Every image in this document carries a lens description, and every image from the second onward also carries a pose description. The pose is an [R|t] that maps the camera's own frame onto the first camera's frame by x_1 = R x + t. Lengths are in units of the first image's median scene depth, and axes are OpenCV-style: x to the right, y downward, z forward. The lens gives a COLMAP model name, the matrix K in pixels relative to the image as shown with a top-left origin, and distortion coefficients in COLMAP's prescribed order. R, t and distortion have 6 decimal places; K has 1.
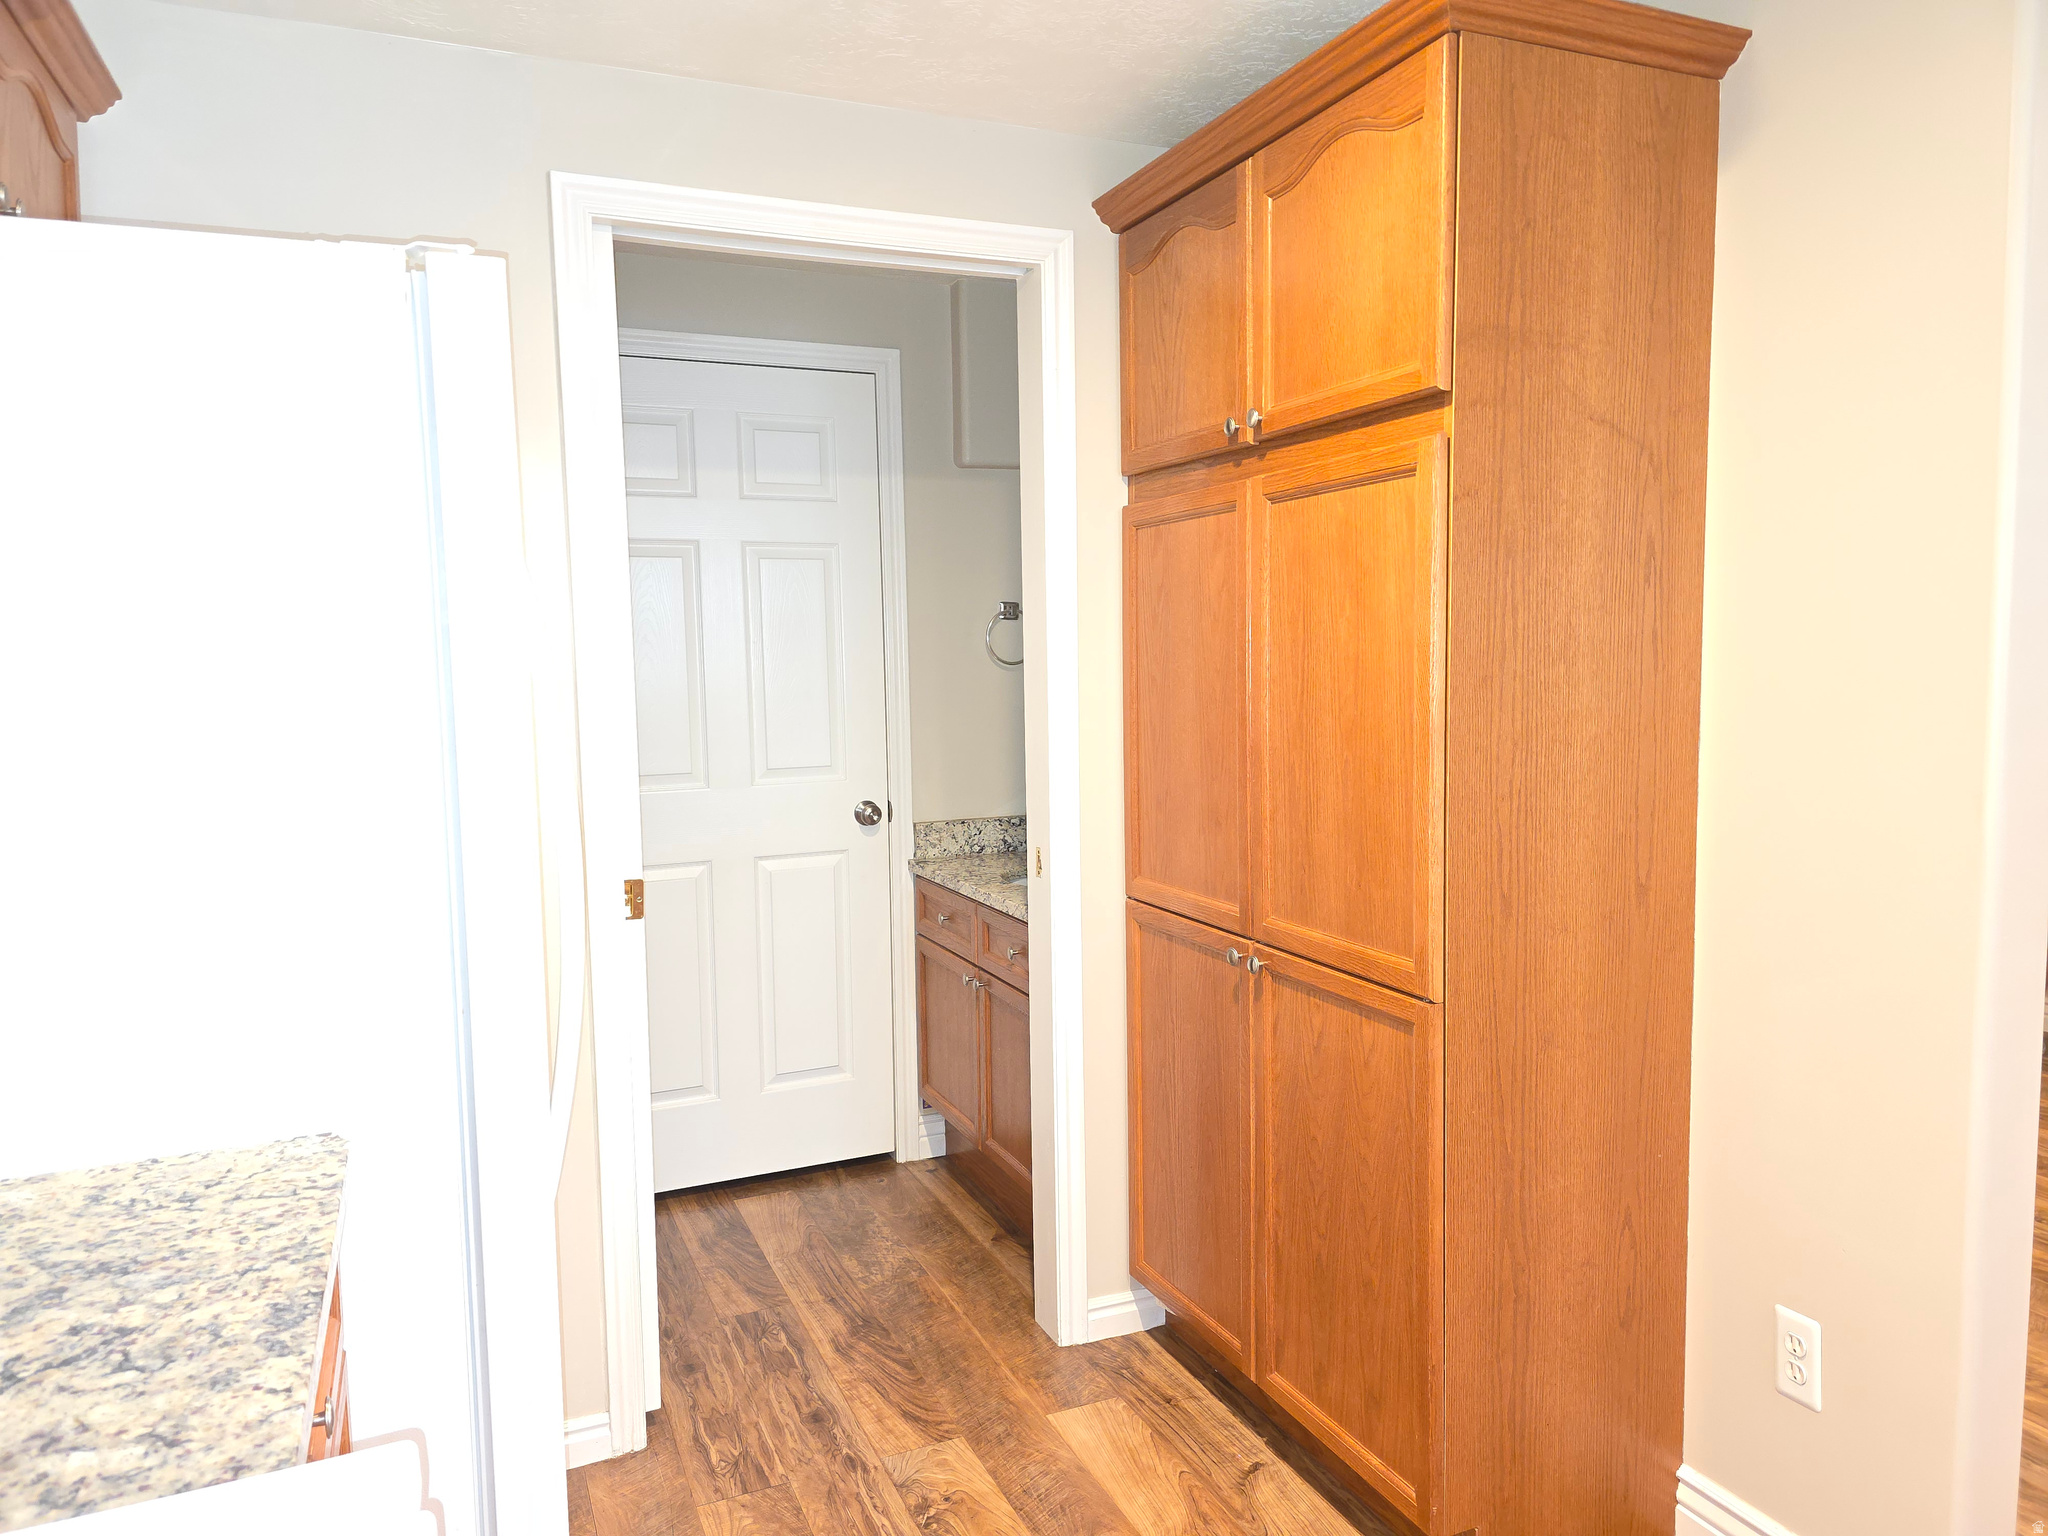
lens RADIAL K [[1371.1, 0, 1024.0], [0, 1371.1, 768.0], [0, 0, 1]] dist [0.060202, -0.041561]
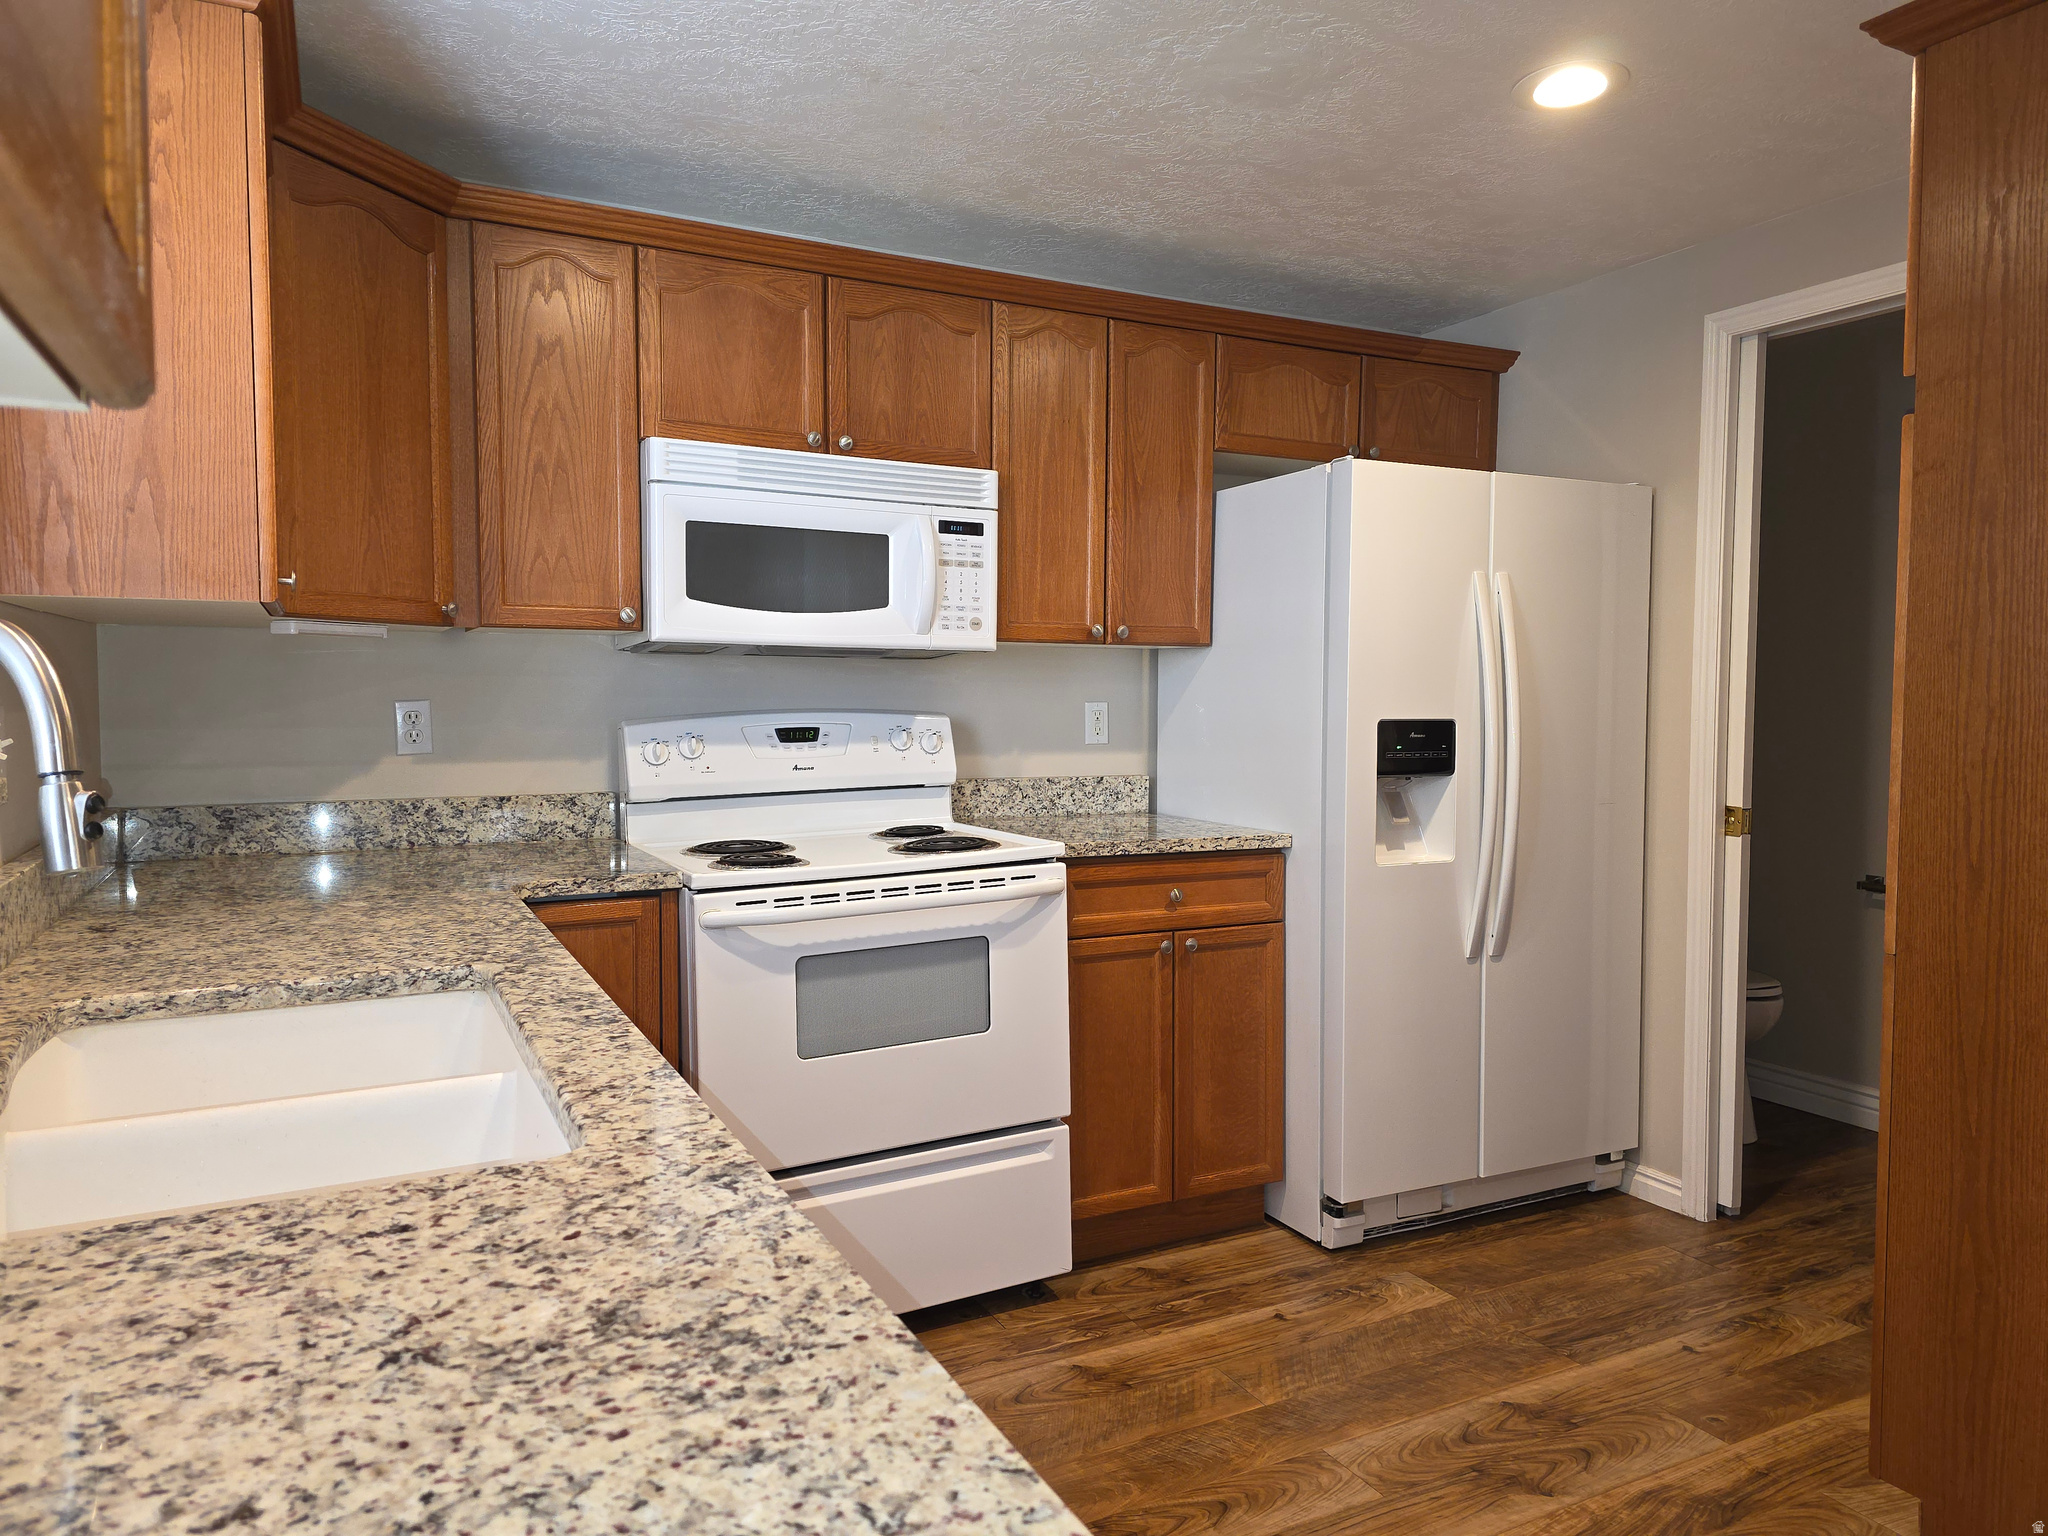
lens RADIAL K [[1371.1, 0, 1024.0], [0, 1371.1, 768.0], [0, 0, 1]] dist [0.060202, -0.041561]
pose [[0.059662, 0.075397, -0.995367, 1.314266], [-0.097327, 0.992832, 0.069371, 0.020235], [0.993463, 0.092737, 0.066572, 0.262464]]
